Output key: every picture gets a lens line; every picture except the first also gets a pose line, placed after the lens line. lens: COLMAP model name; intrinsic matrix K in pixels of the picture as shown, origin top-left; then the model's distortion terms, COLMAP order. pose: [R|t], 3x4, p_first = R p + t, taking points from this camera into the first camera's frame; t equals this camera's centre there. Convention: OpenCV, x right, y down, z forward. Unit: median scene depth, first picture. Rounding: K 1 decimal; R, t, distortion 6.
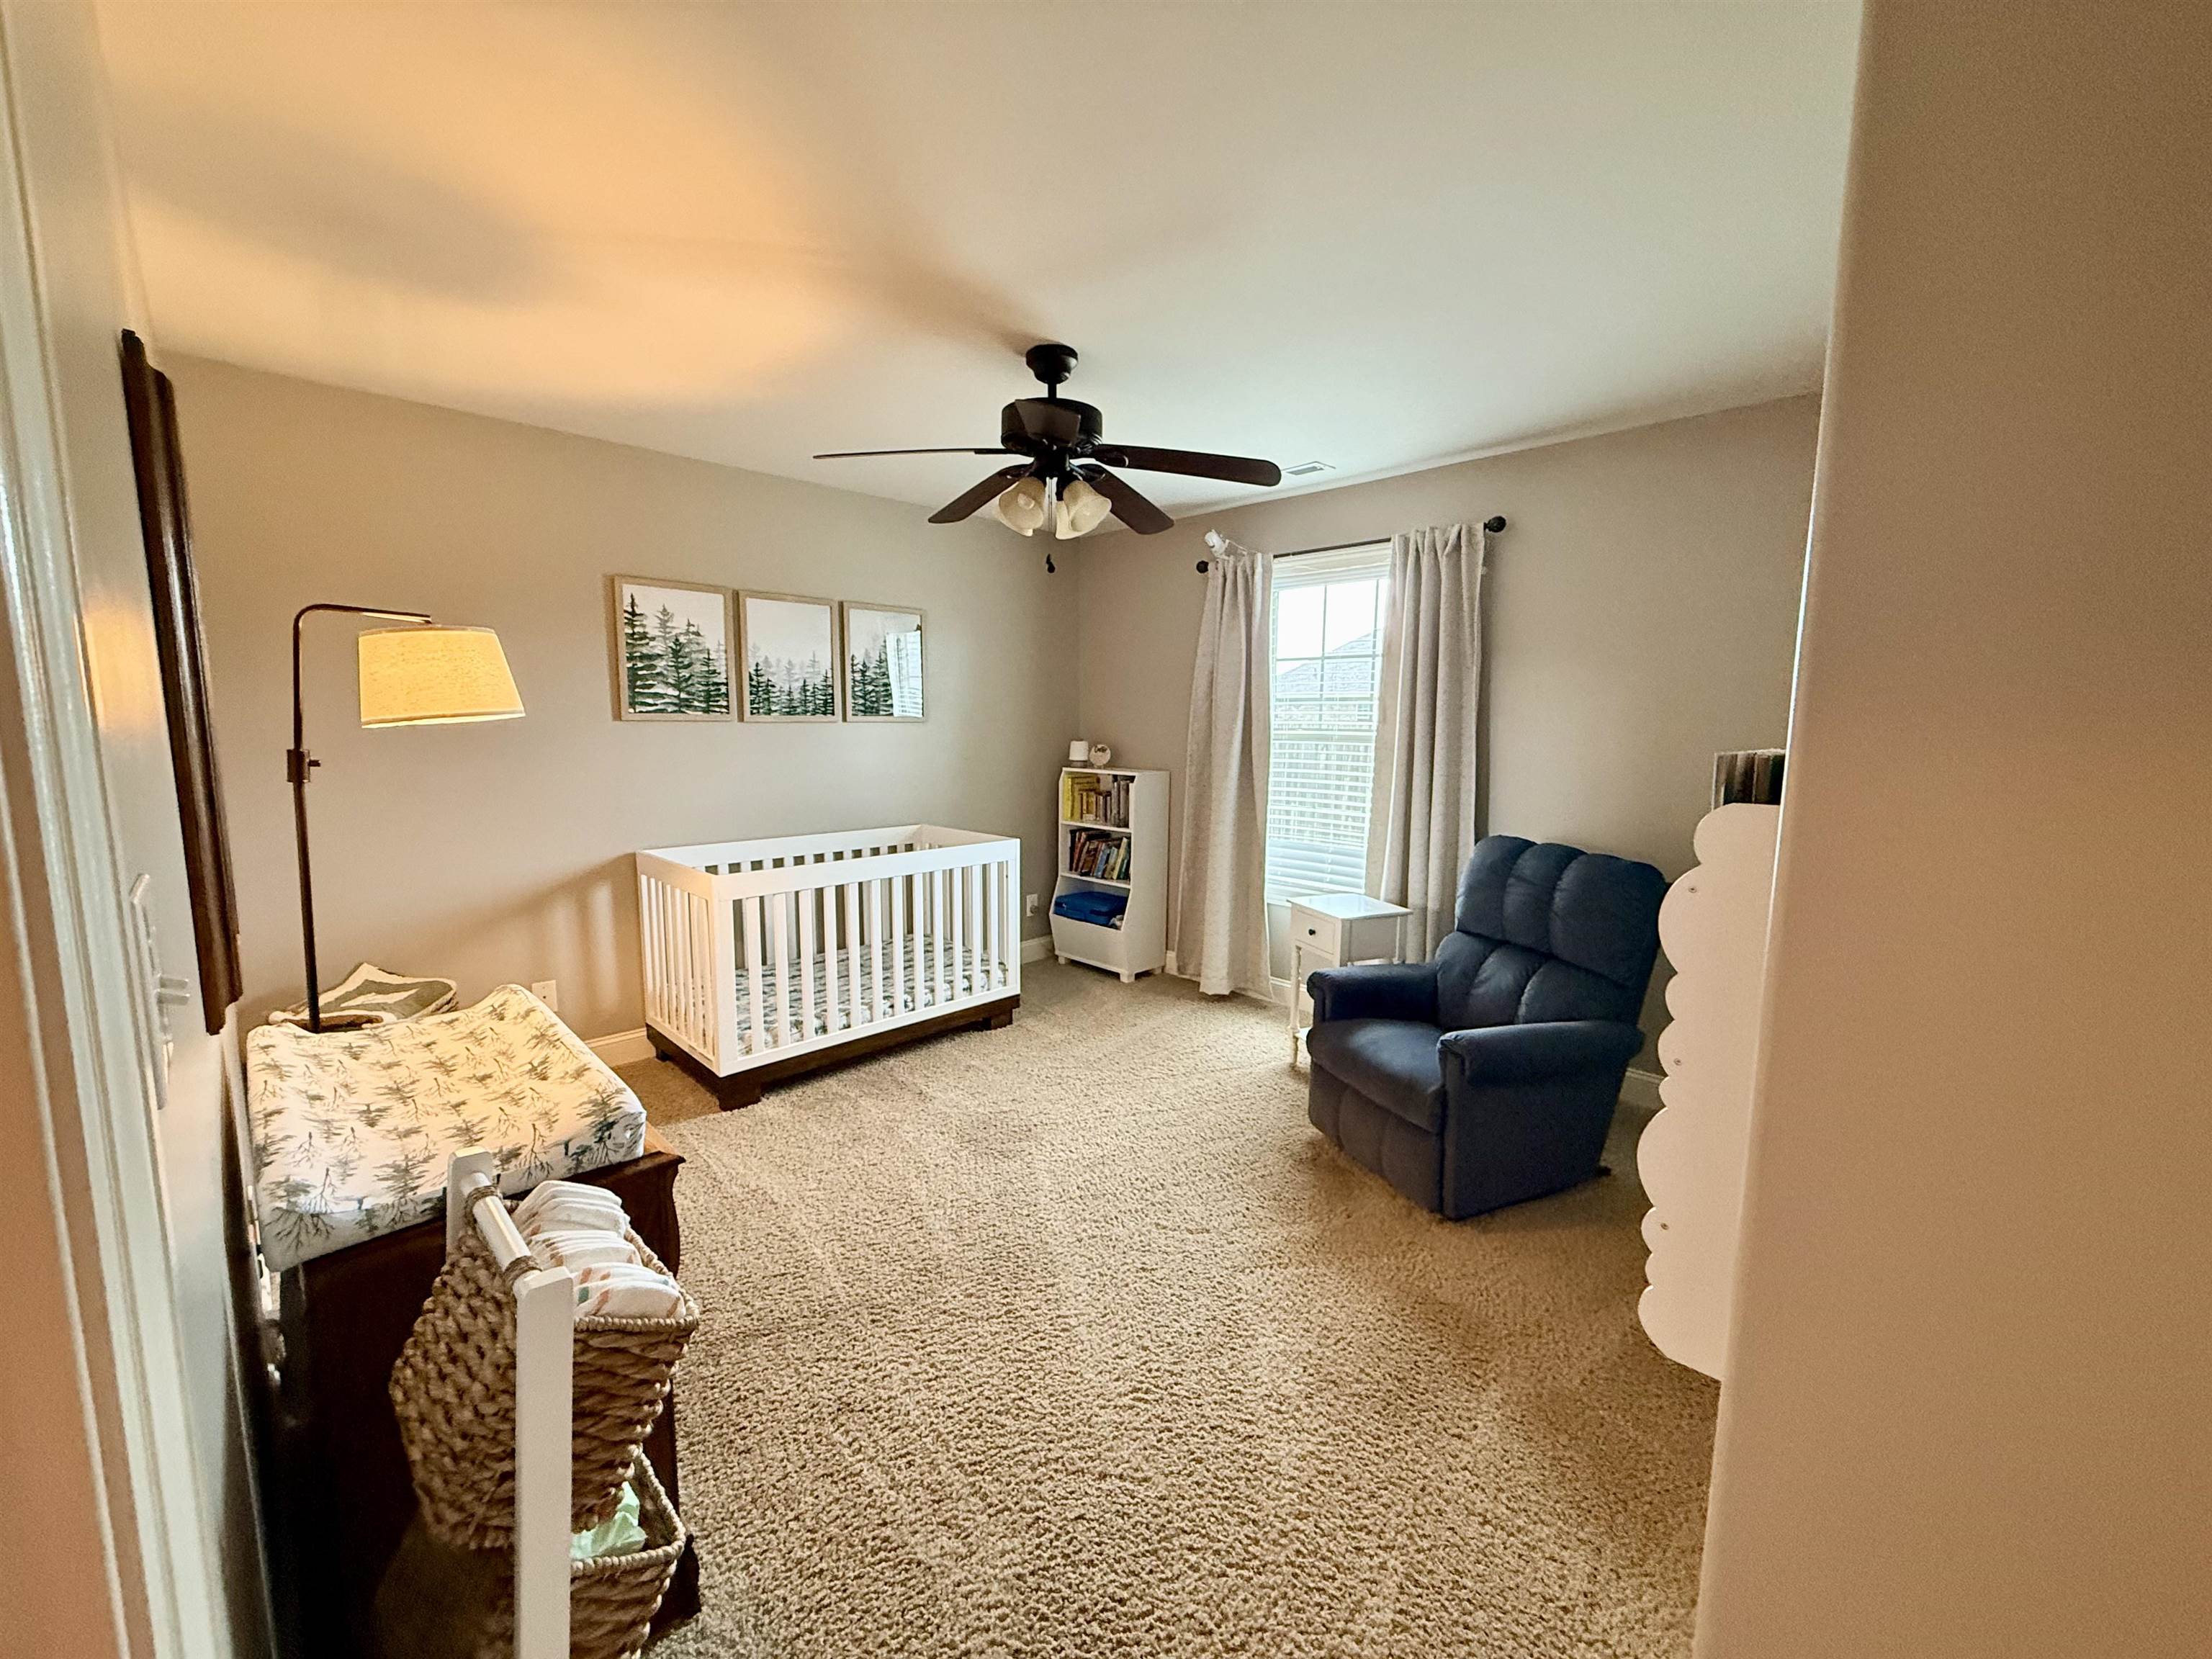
lens RADIAL K [[895.4, 0, 1093.8], [0, 895.4, 827.8], [0, 0, 1]] dist [0.002091, -0.000352]
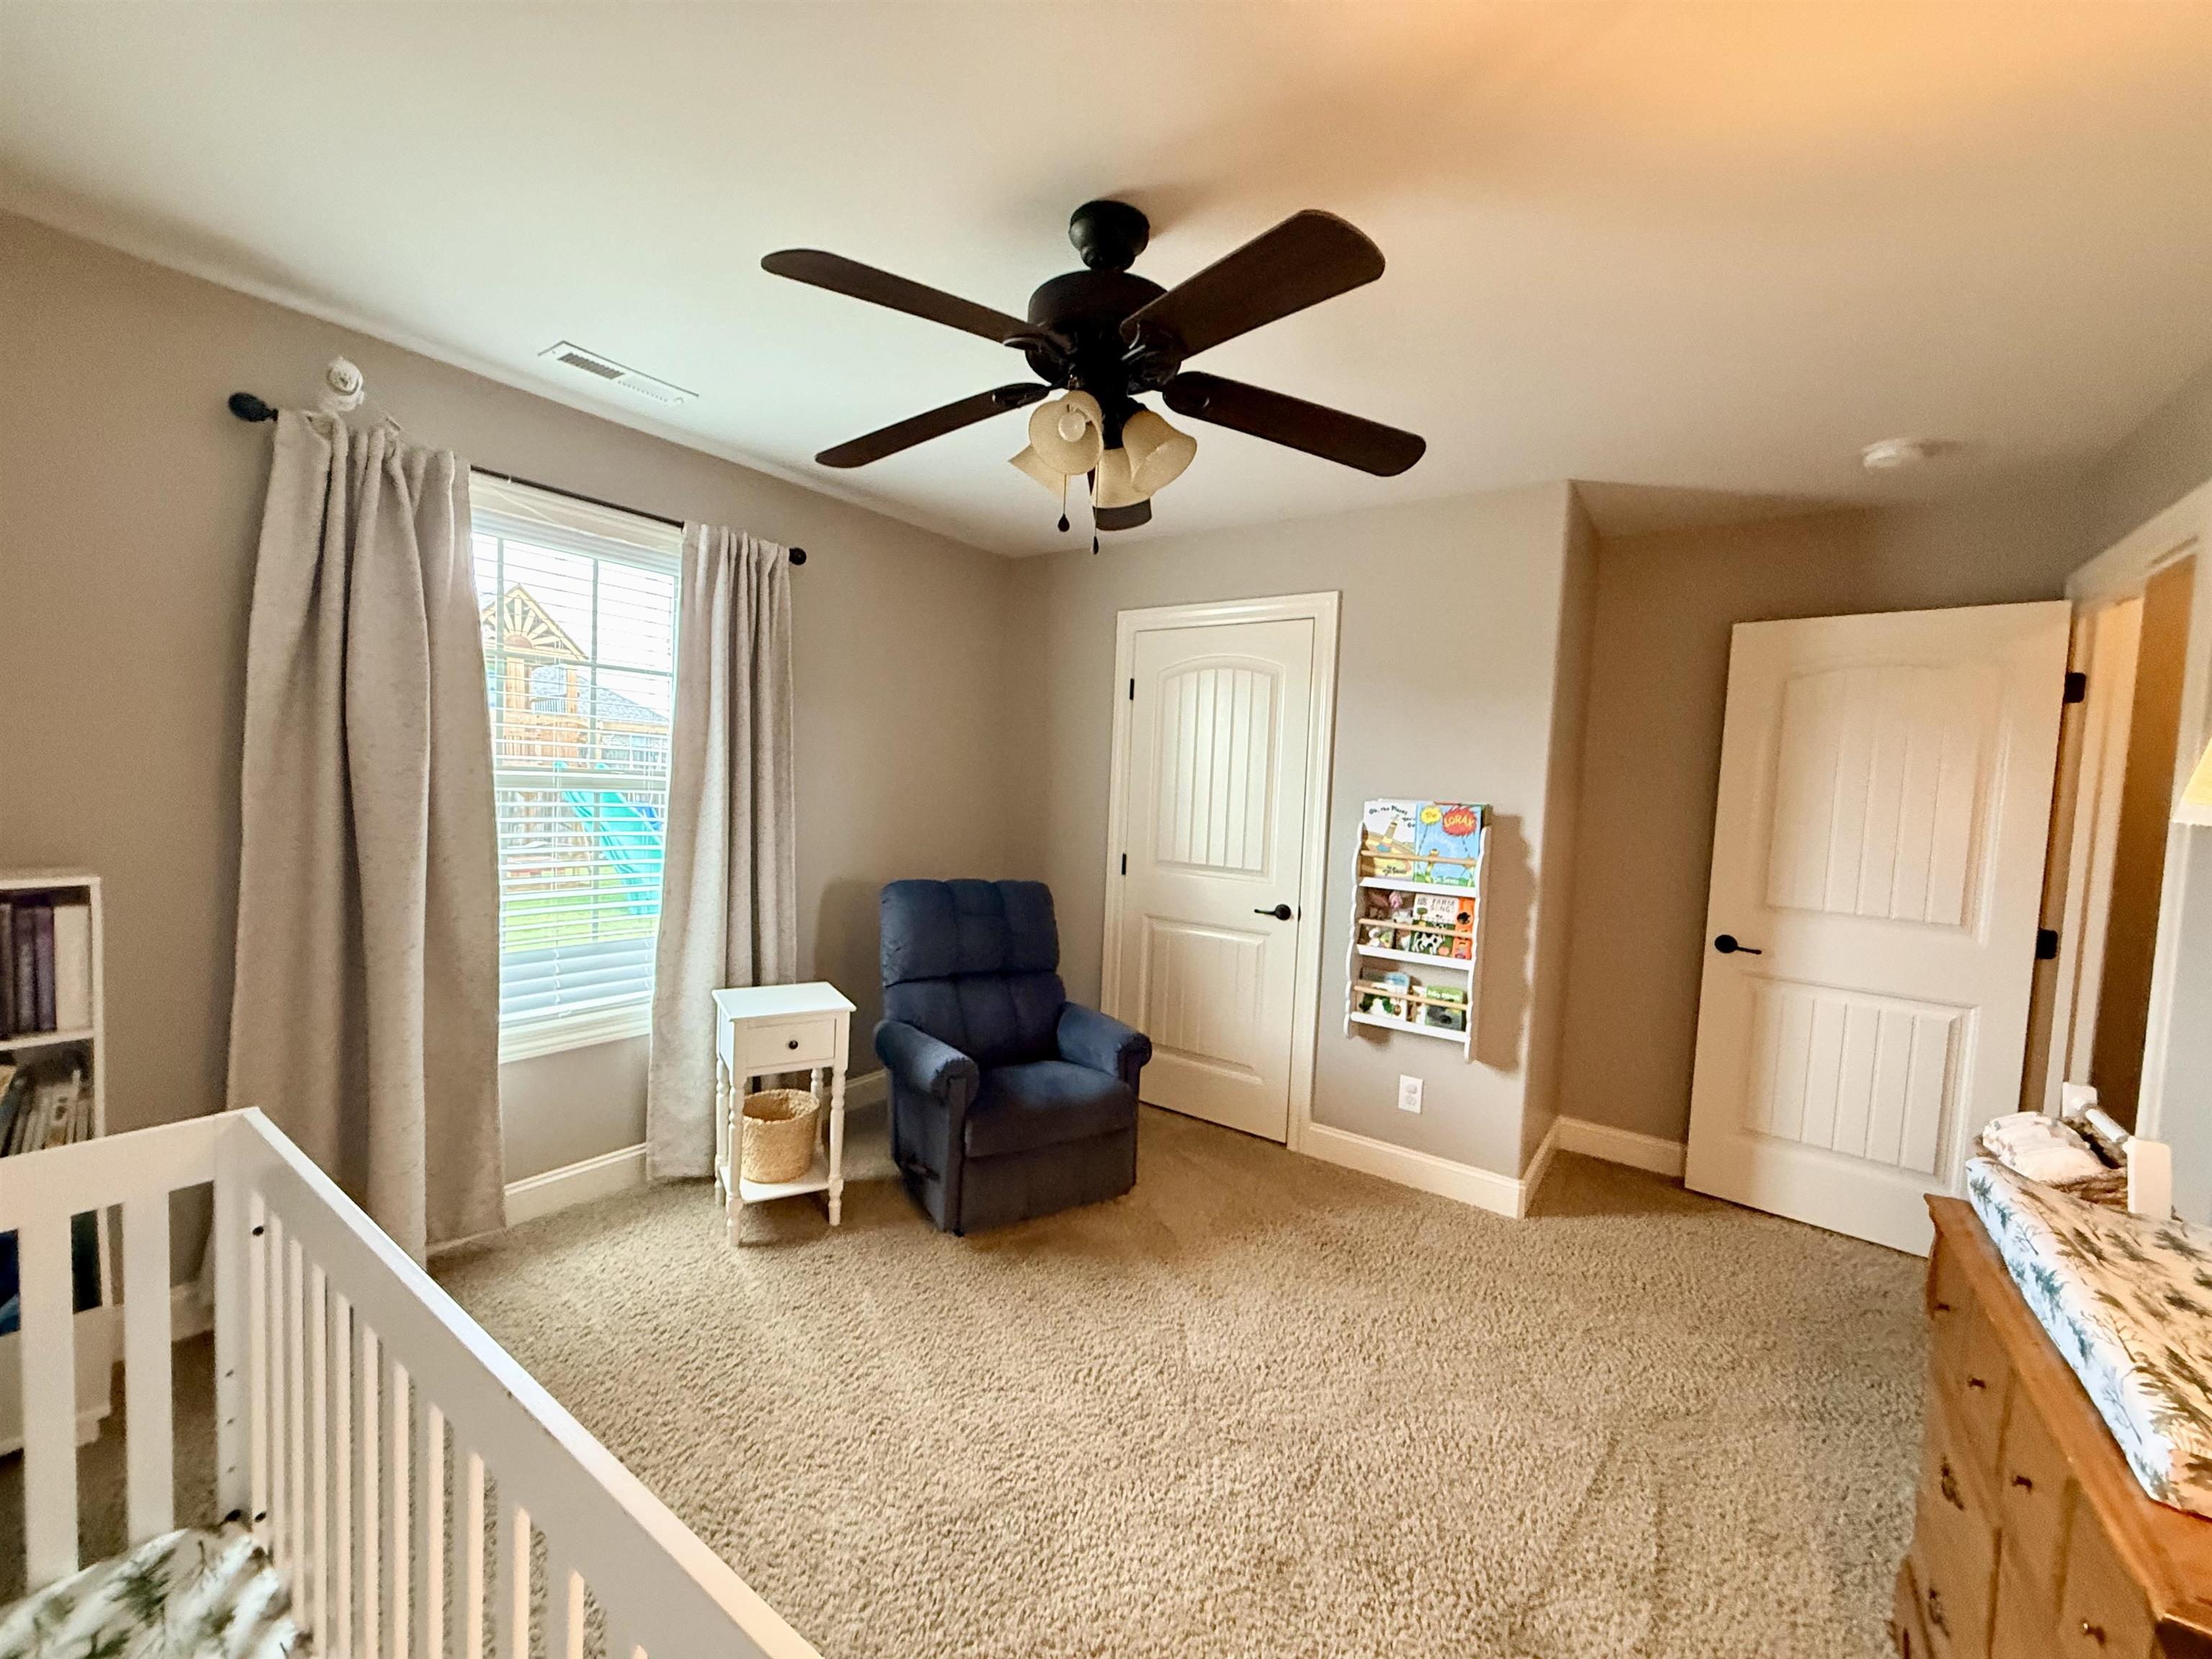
lens RADIAL K [[895.4, 0, 1099.2], [0, 895.4, 831.7], [0, 0, 1]] dist [0.002091, -0.000352]
pose [[-0.171661, -0.076474, 0.982183, -0.500361], [0.075513, 0.993028, 0.090516, -0.105209], [-0.982258, 0.089705, -0.164689, 0.805165]]
